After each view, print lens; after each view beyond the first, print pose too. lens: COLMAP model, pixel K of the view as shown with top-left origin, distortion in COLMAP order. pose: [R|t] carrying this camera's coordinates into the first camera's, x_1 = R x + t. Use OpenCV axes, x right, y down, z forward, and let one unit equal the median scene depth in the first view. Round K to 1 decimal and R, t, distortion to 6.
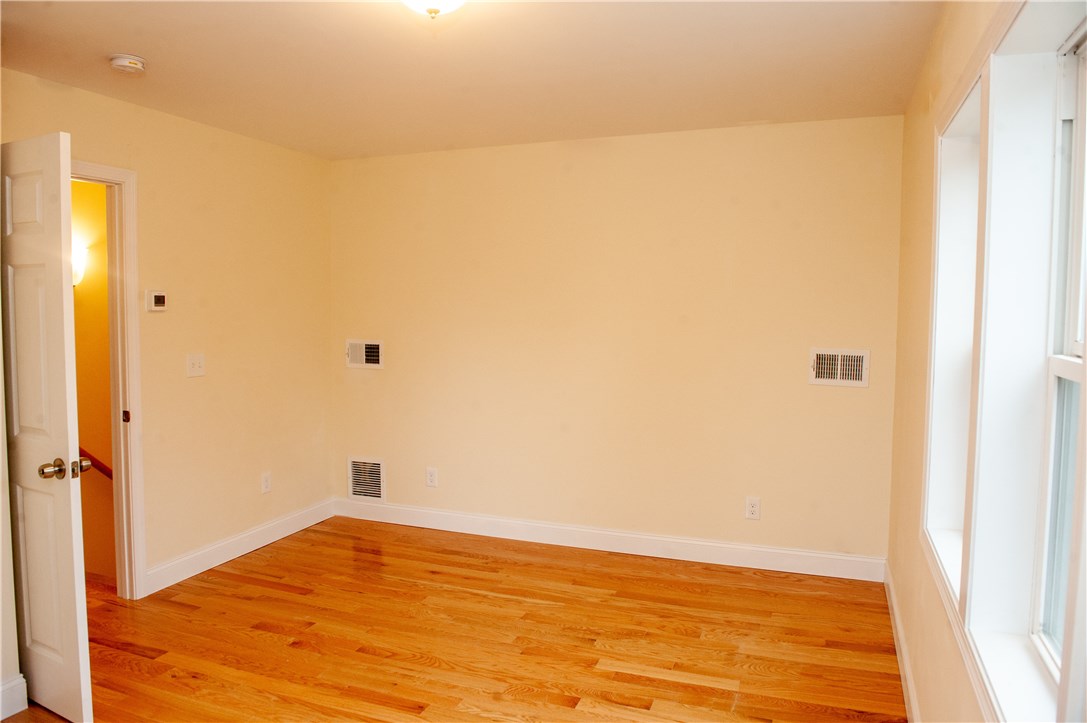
lens RADIAL K [[750.0, 0, 543.5], [0, 750.0, 361.5], [0, 0, 1]] dist [-0.035624, -0.000859]
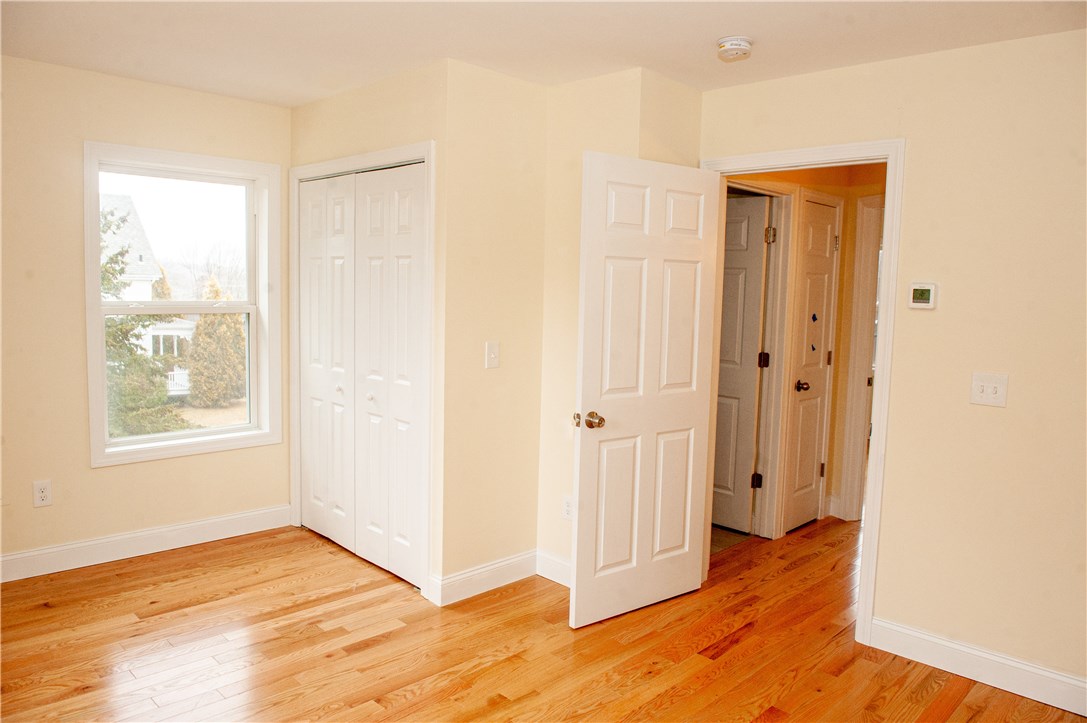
lens RADIAL K [[750.0, 0, 543.5], [0, 750.0, 361.5], [0, 0, 1]] dist [-0.035624, -0.000859]
pose [[-0.411081, 0.061329, -0.909534, 0.368304], [-0.096087, 0.989261, 0.110133, -0.061917], [0.906521, 0.132668, -0.400773, 0.969395]]
